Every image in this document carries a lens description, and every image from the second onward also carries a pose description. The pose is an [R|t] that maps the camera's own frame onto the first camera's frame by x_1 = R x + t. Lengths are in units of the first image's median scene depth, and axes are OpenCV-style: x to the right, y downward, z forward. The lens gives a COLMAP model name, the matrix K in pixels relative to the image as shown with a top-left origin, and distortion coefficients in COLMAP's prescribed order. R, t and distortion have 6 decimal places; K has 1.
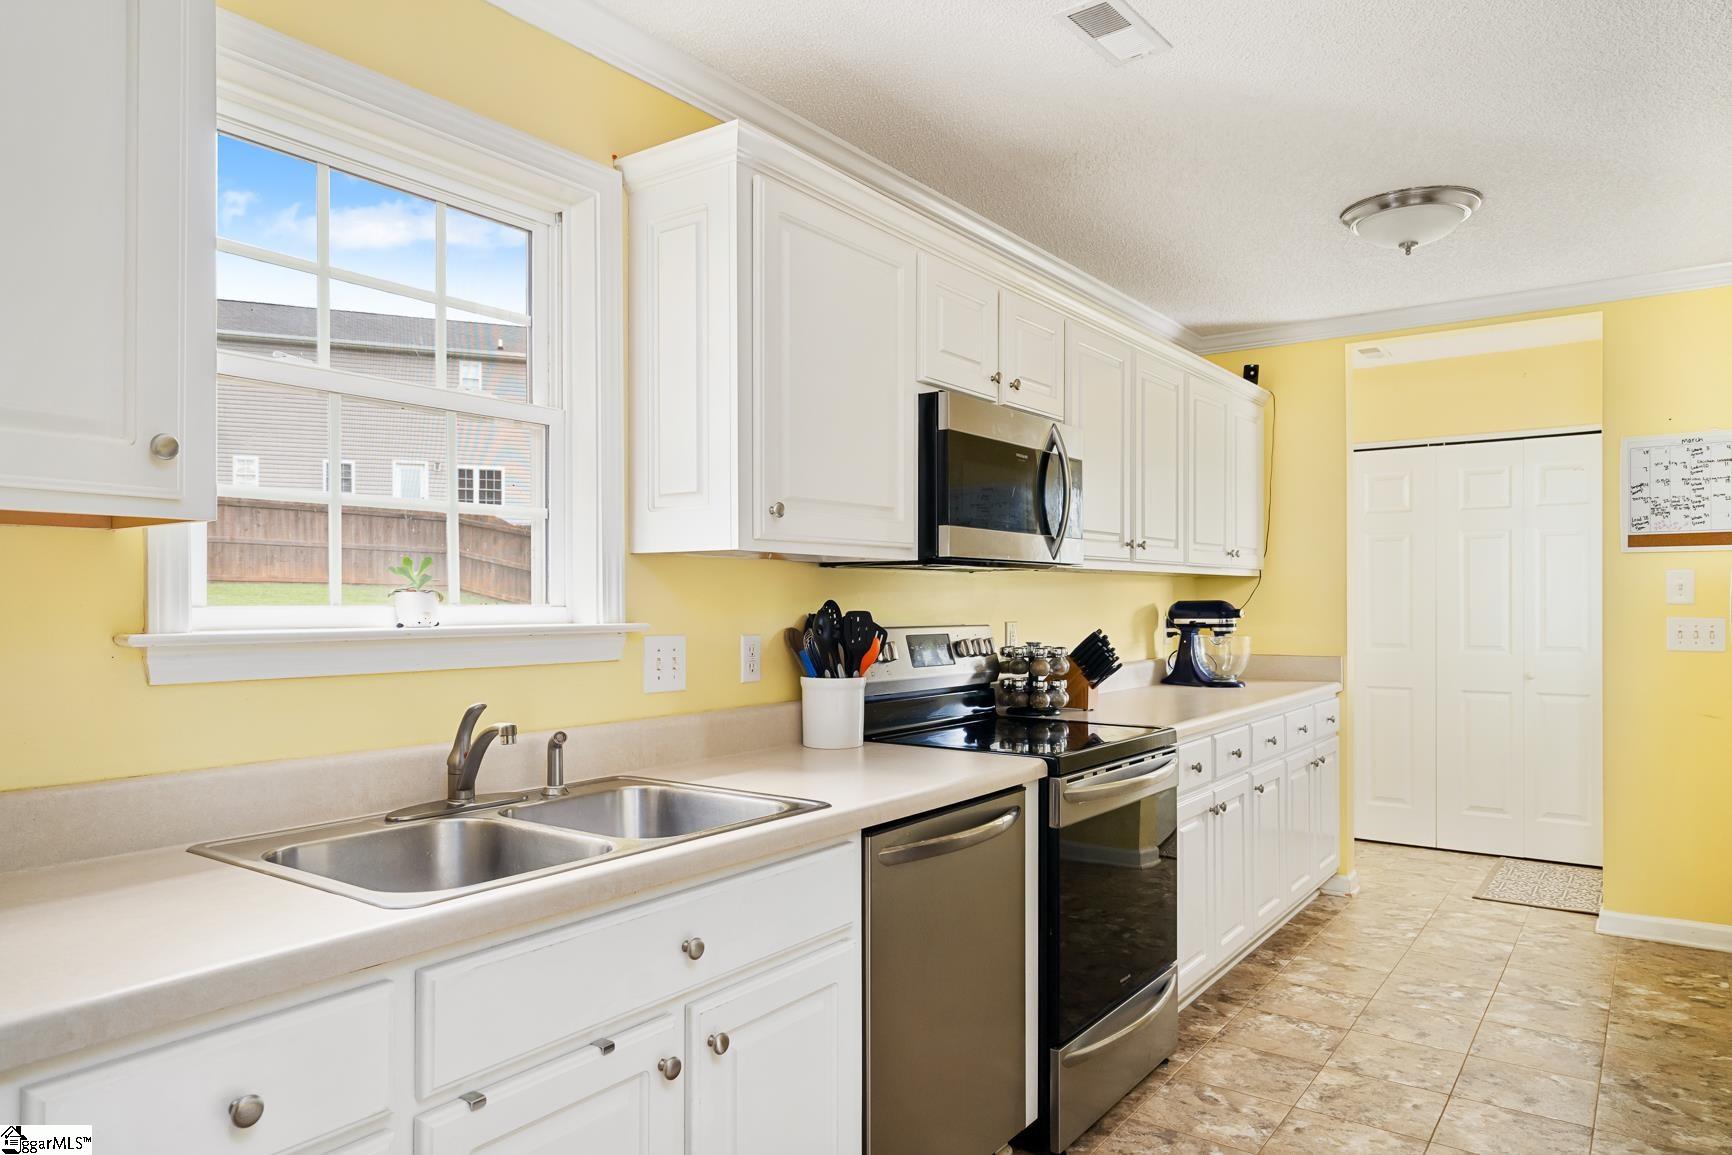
lens RADIAL K [[1106.9, 0, 861.0], [0, 1106.9, 599.8], [0, 0, 1]] dist [0.014351, -0.010863]
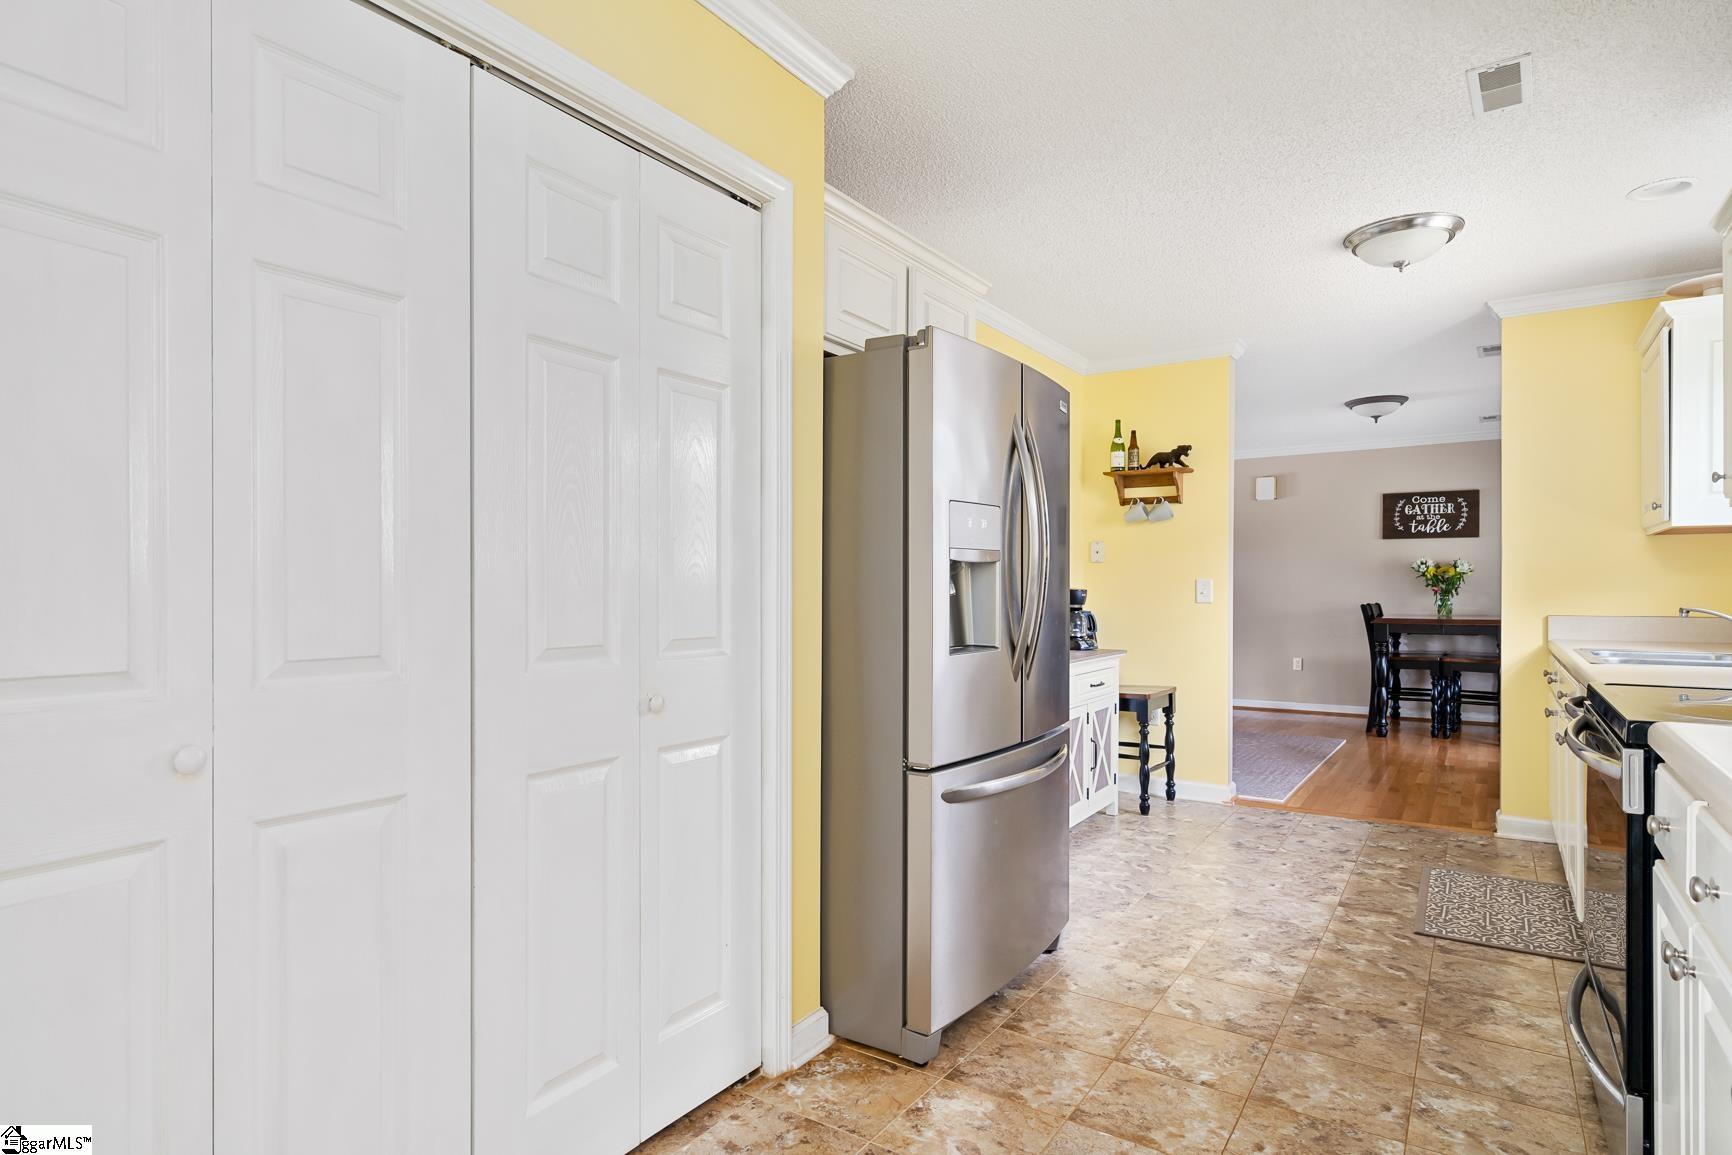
lens RADIAL K [[957.7, 0, 868.7], [0, 957.7, 583.6], [0, 0, 1]] dist [-0.001473, -0.000611]
pose [[-0.998407, 0.002422, -0.056376, 0.690684], [0.002494, 0.999996, -0.001192, 0.037688], [0.056372, -0.001331, -0.998409, 1.411651]]
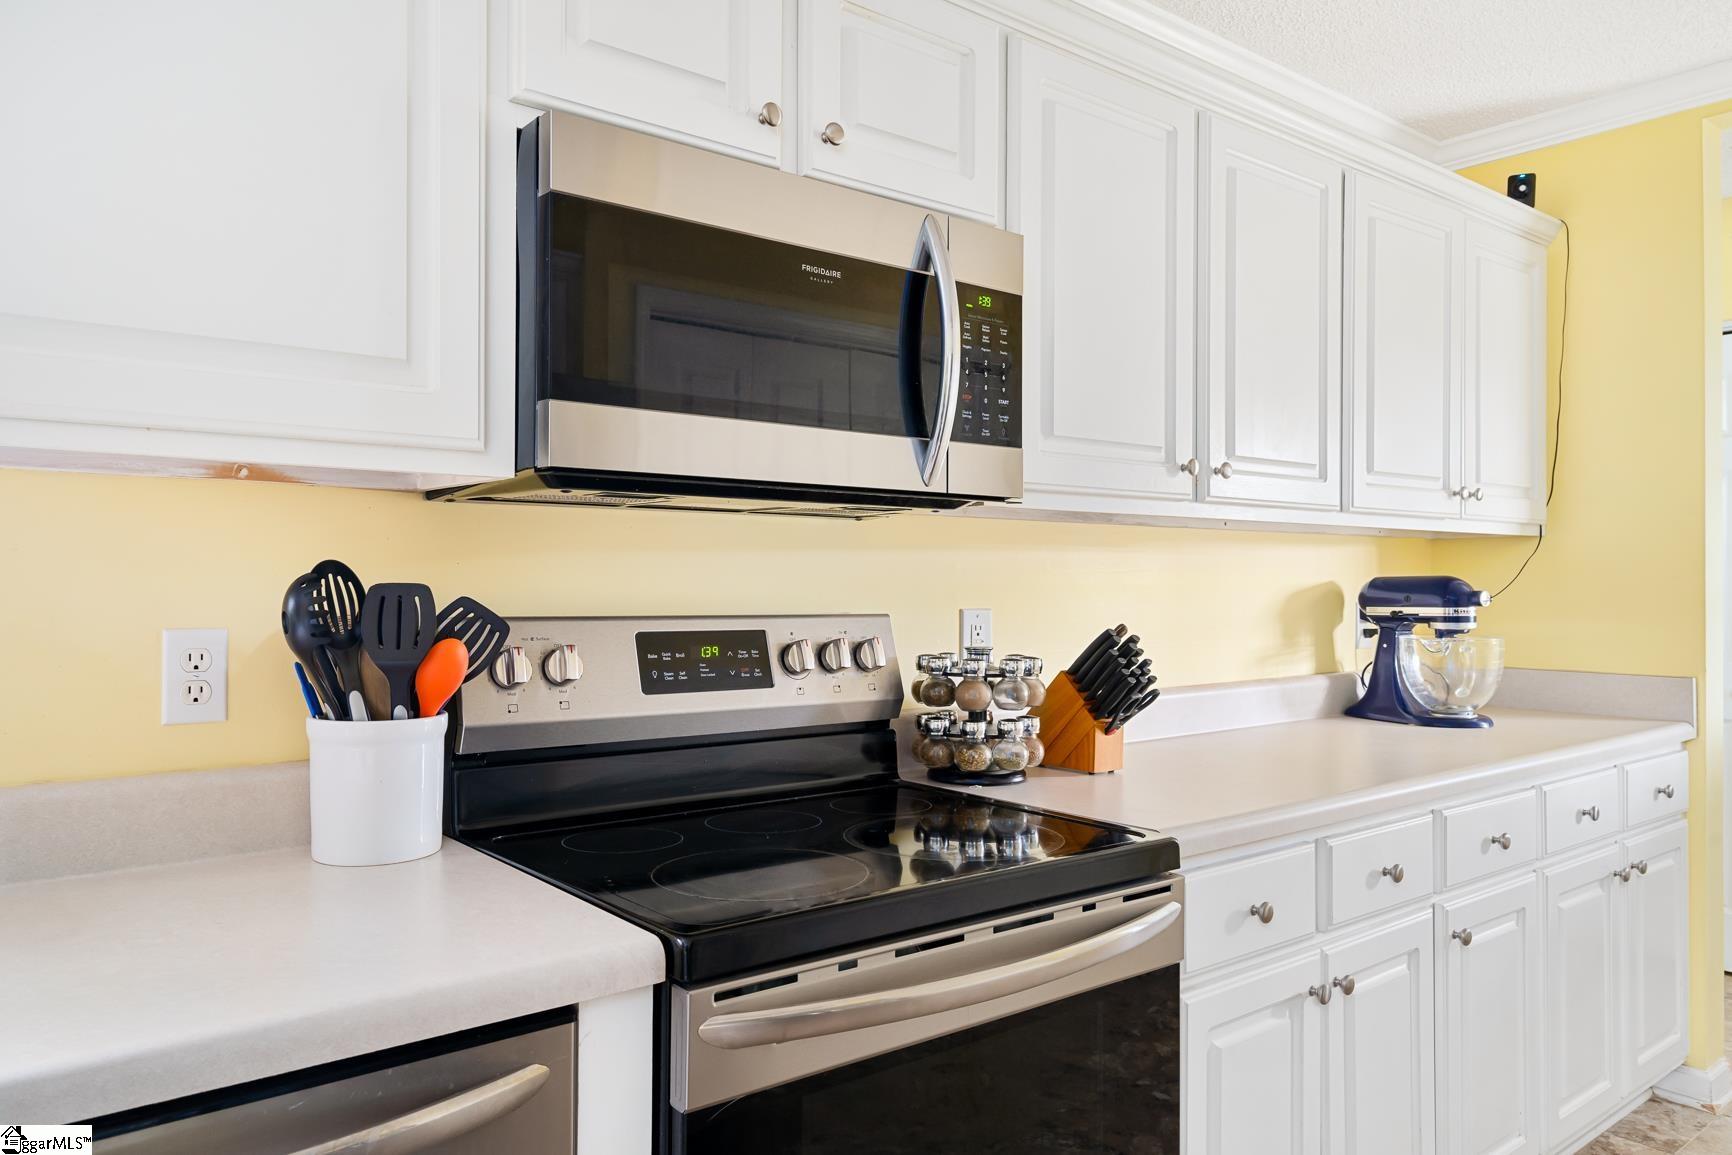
lens RADIAL K [[1200.6, 0, 868.7], [0, 1200.6, 571.3], [0, 0, 1]] dist [0.007060, 0.004151]
pose [[0.966353, 0.004178, -0.257184, 0.269533], [-0.006096, 0.999959, -0.006661, 0.005824], [0.257146, 0.008005, 0.966339, 0.438679]]
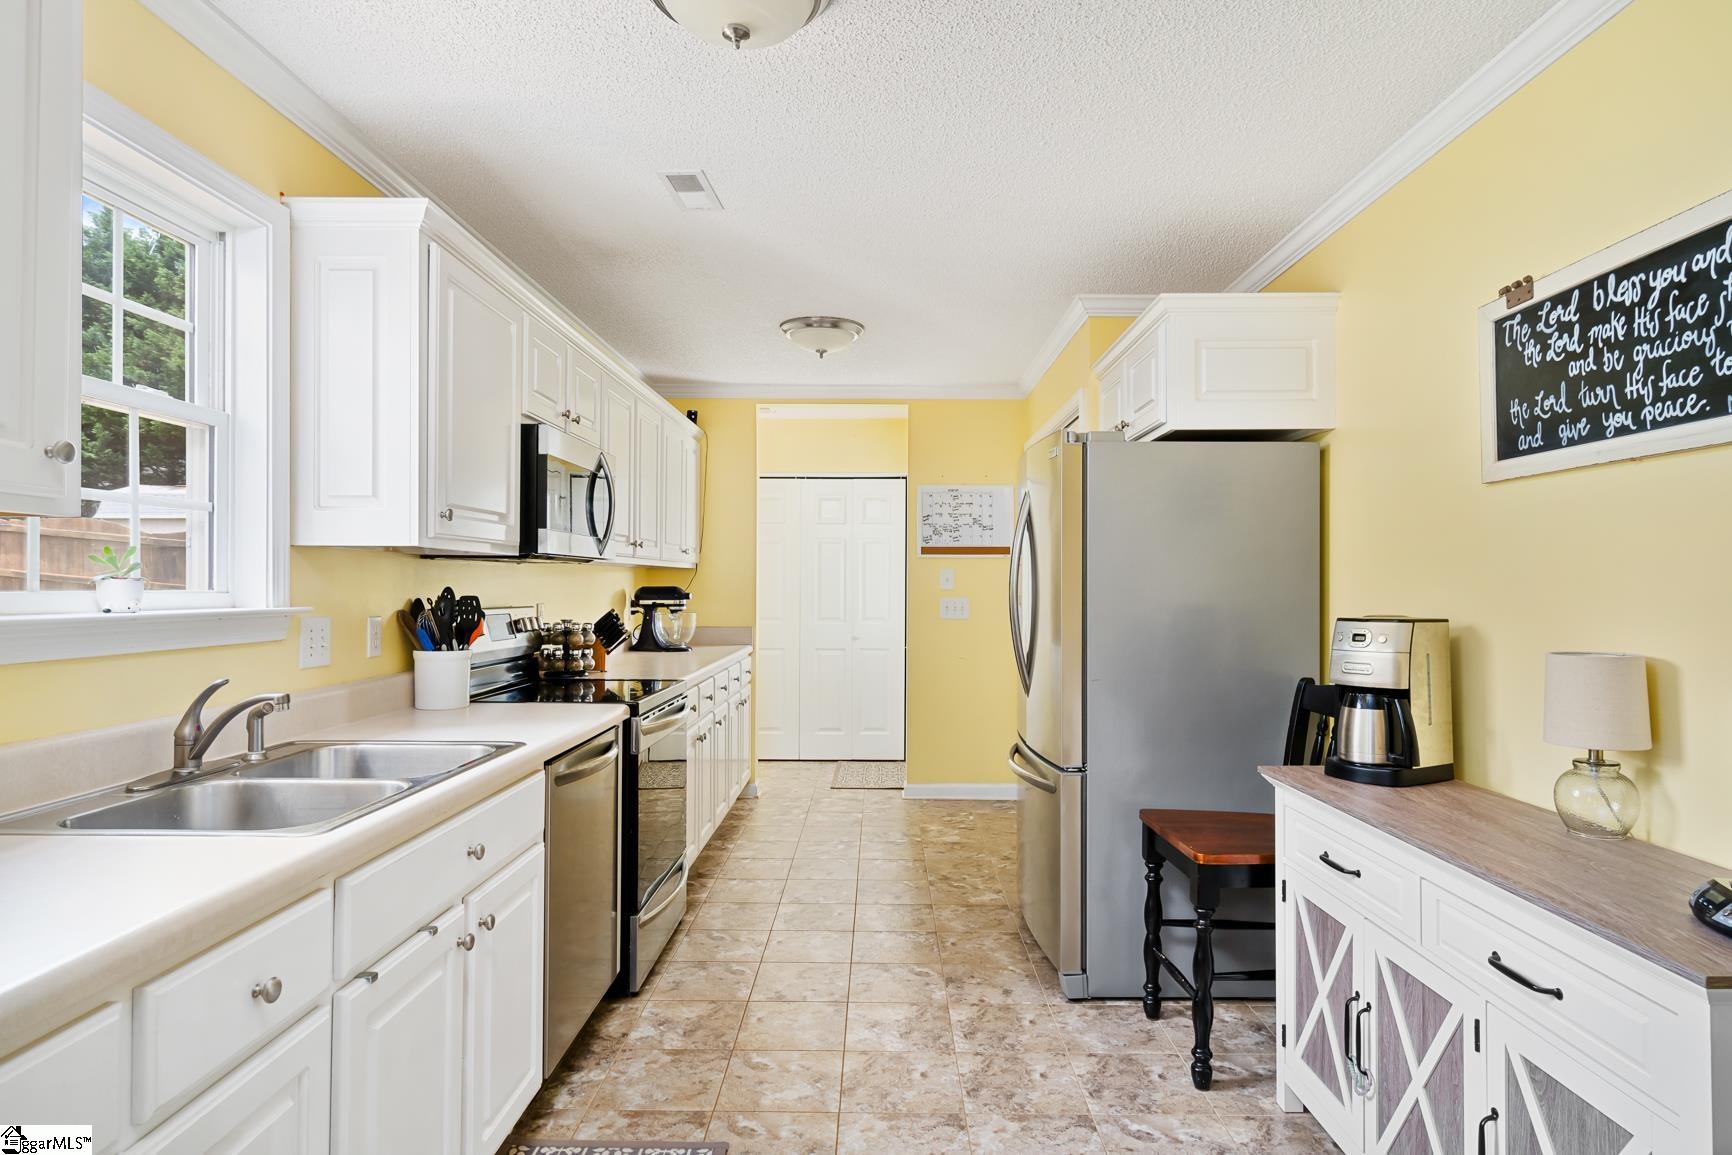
lens RADIAL K [[957.7, 0, 876.2], [0, 957.7, 577.0], [0, 0, 1]] dist [-0.001473, -0.000611]
pose [[0.812260, 0.009968, 0.583210, -0.206306], [-0.006395, 0.999946, -0.008185, -0.003883], [-0.583261, 0.002918, 0.812280, -0.100182]]
